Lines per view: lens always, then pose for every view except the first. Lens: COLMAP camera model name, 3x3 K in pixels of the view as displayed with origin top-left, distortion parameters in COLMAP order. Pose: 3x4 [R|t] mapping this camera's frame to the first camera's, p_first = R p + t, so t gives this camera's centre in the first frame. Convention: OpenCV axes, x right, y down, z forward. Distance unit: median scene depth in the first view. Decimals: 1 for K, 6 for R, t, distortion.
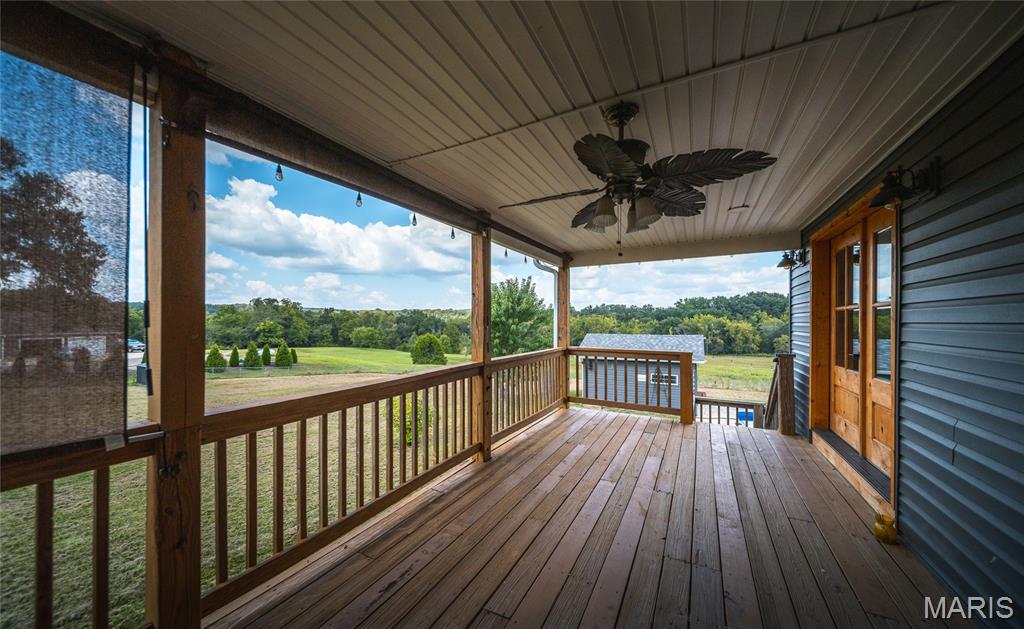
lens RADIAL K [[363.8, 0, 496.2], [0, 363.8, 315.2], [0, 0, 1]] dist [0.009551, -0.000192]
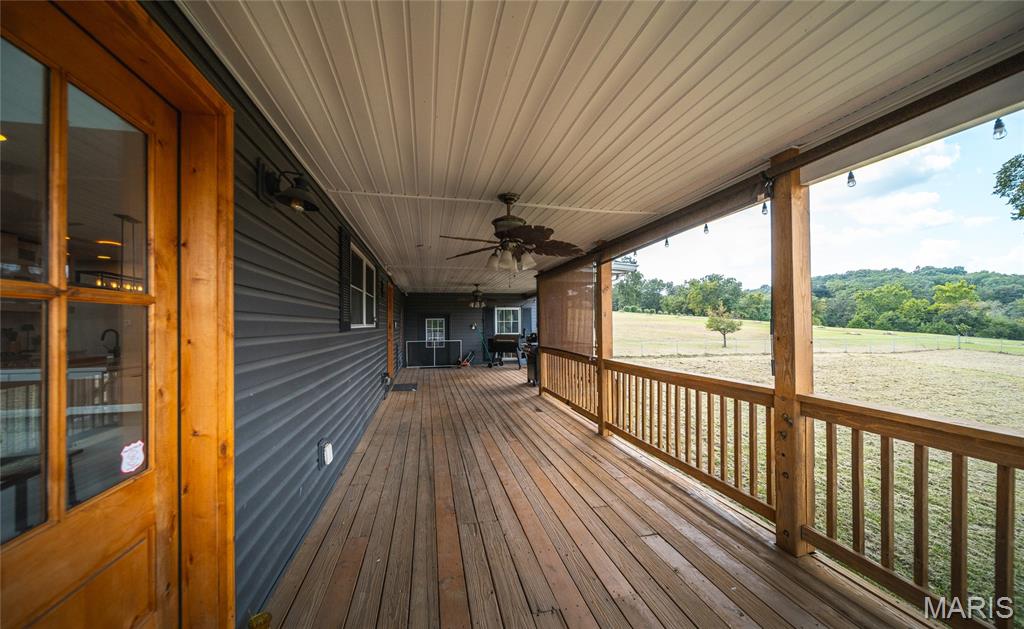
lens RADIAL K [[360.4, 0, 504.0], [0, 360.4, 328.2], [0, 0, 1]] dist [-0.001749, -0.000097]
pose [[-0.745884, 0.016392, -0.665874, 0.886374], [0.014523, 0.999860, 0.008346, 0.011633], [0.665917, -0.003446, -0.746018, 1.383109]]
